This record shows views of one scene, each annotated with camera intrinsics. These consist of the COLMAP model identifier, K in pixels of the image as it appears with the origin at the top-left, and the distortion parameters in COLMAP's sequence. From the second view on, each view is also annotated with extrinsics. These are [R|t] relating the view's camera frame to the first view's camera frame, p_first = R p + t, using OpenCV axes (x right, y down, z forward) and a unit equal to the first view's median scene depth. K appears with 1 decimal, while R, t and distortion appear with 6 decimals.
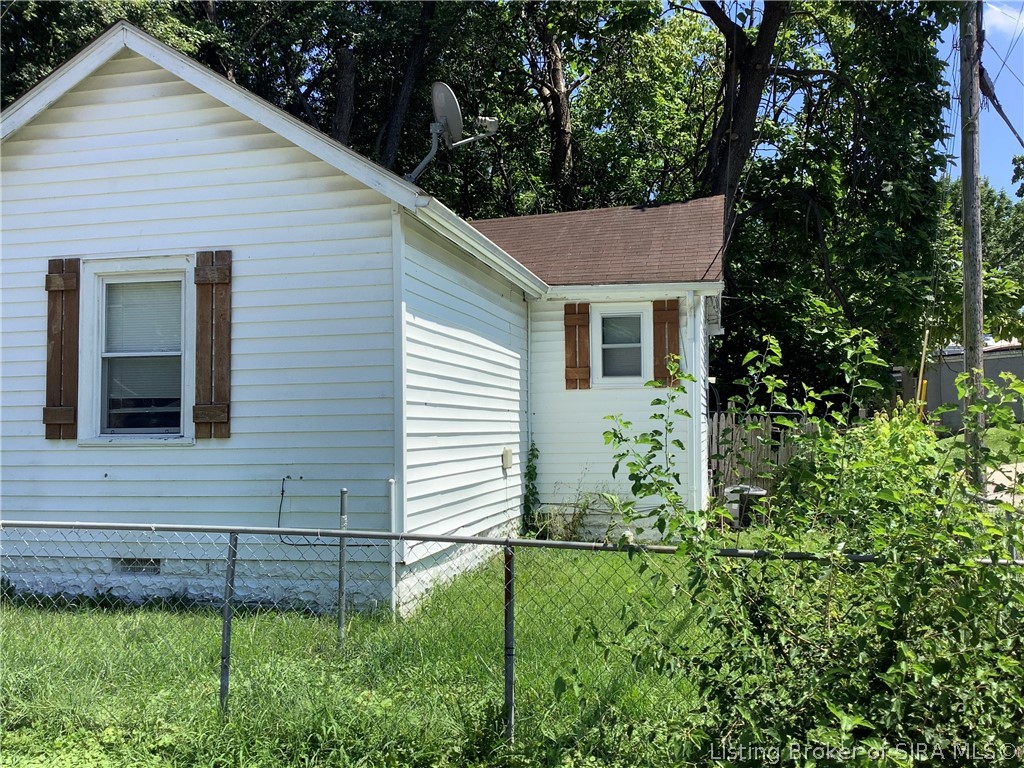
lens RADIAL K [[953.4, 0, 507.1], [0, 953.4, 391.1], [0, 0, 1]] dist [0.026935, 0.000000]
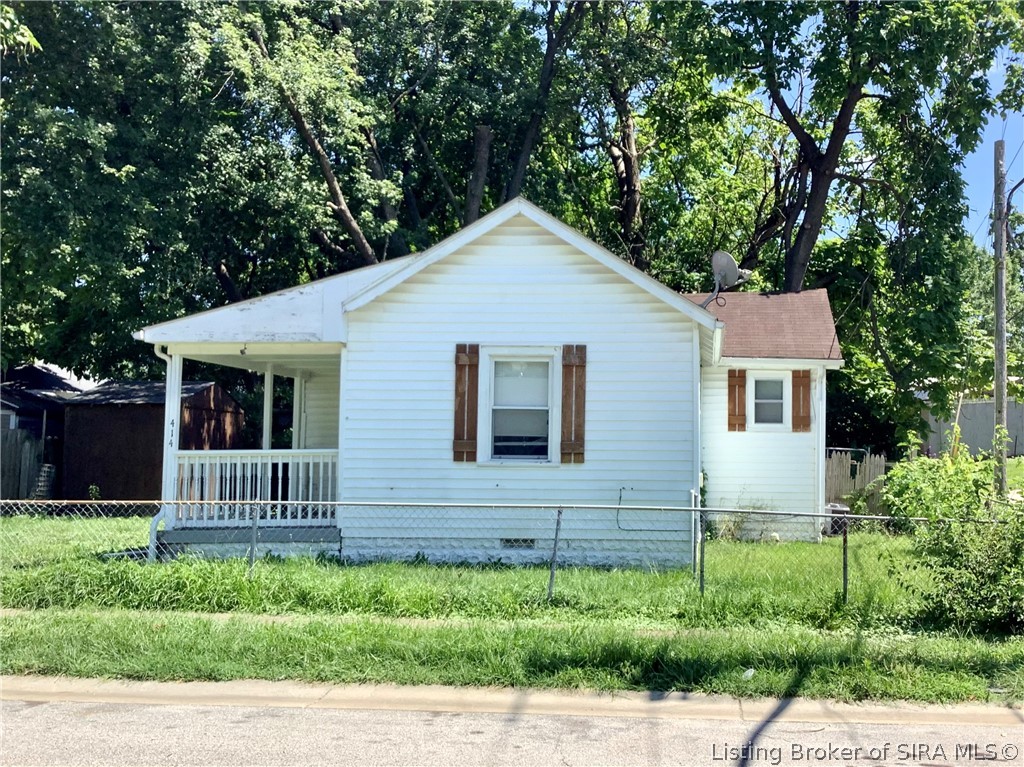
lens RADIAL K [[1321.9, 0, 513.8], [0, 1321.9, 379.9], [0, 0, 1]] dist [-0.014445, 0.000000]
pose [[0.984749, 0.028747, 0.171588, -0.741749], [-0.026528, 0.999532, -0.015211, -0.049794], [-0.171945, 0.010427, 0.985051, -1.085176]]
